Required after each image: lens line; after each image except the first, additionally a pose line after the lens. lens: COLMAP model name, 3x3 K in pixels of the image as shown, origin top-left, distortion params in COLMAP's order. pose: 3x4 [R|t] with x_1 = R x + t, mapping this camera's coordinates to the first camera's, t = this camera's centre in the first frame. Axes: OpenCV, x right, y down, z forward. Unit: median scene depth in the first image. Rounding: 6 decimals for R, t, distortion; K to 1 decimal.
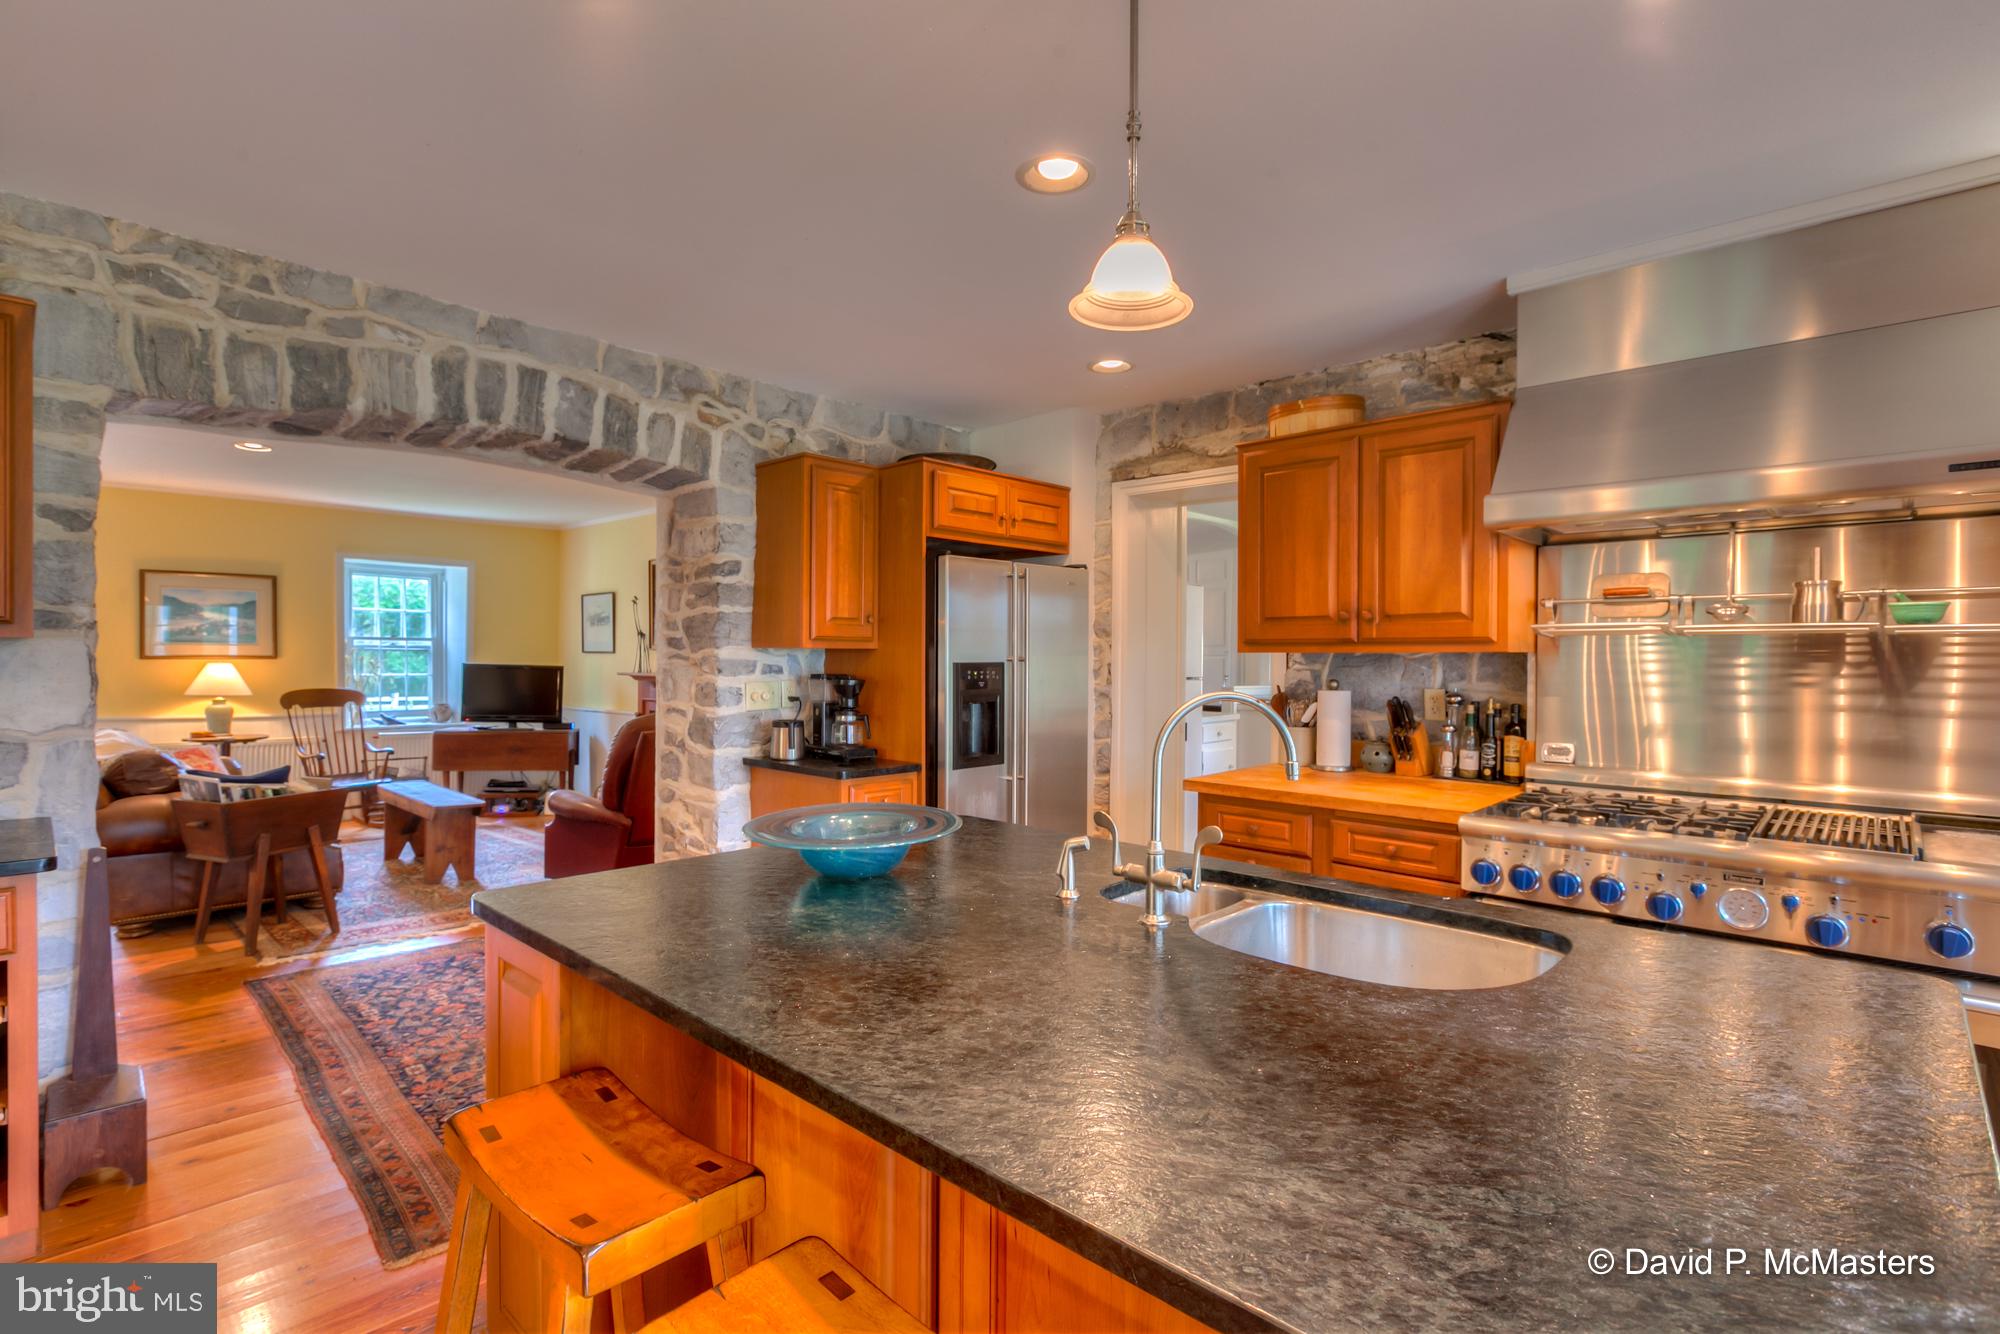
lens RADIAL K [[956.9, 0, 1001.5], [0, 956.9, 660.4], [0, 0, 1]] dist [0.002922, 0.000450]
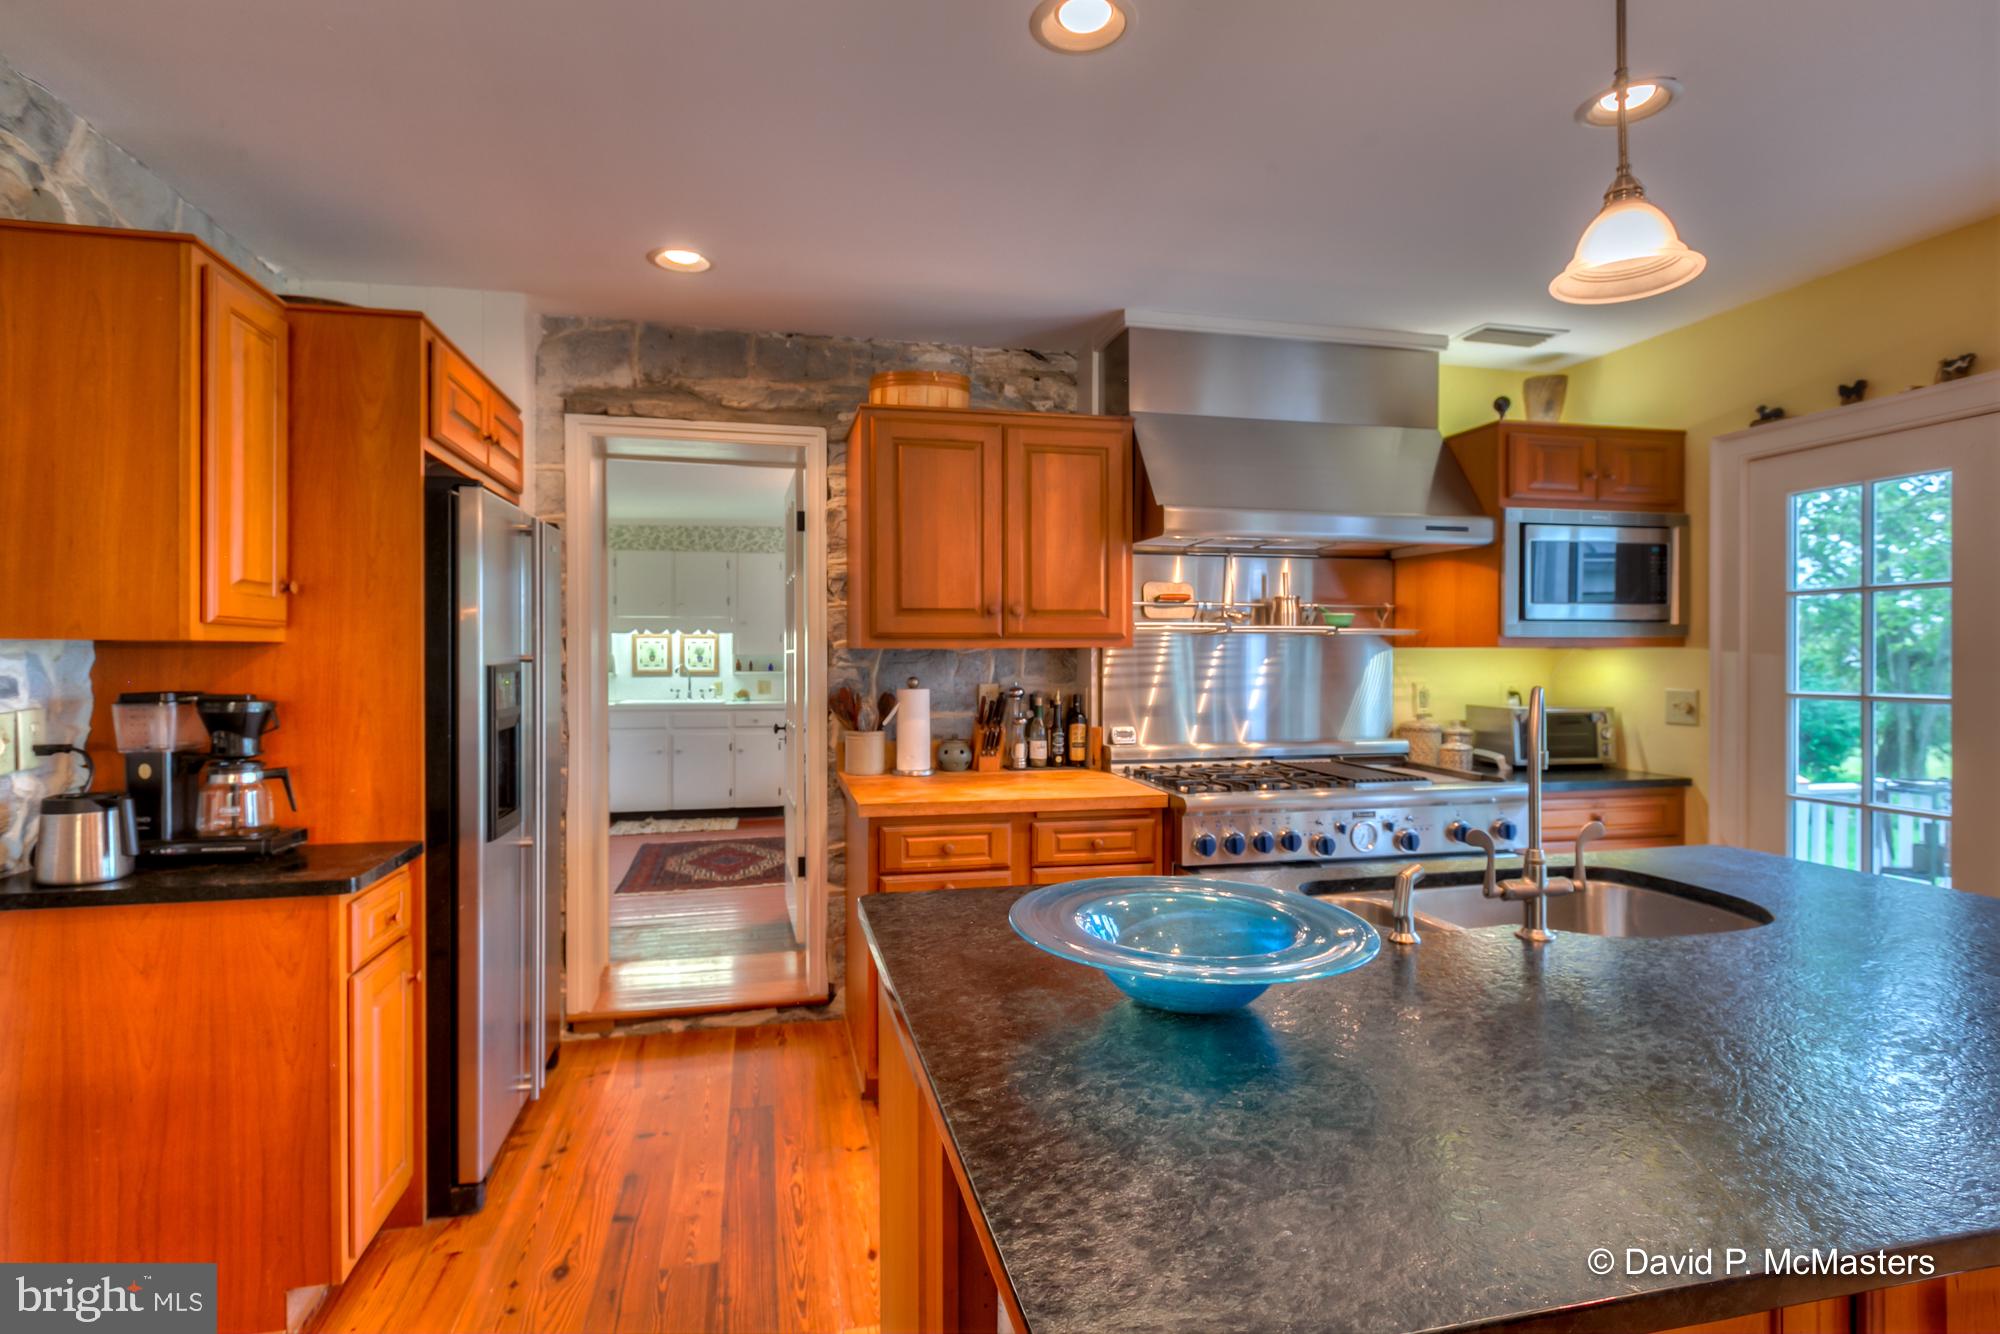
lens RADIAL K [[987.4, 0, 997.6], [0, 987.4, 653.9], [0, 0, 1]] dist [-0.000561, 0.001006]
pose [[0.553555, -0.005781, 0.832792, -0.418525], [0.008476, 0.999963, 0.001308, -0.003129], [-0.832769, 0.006335, 0.553584, 0.408480]]
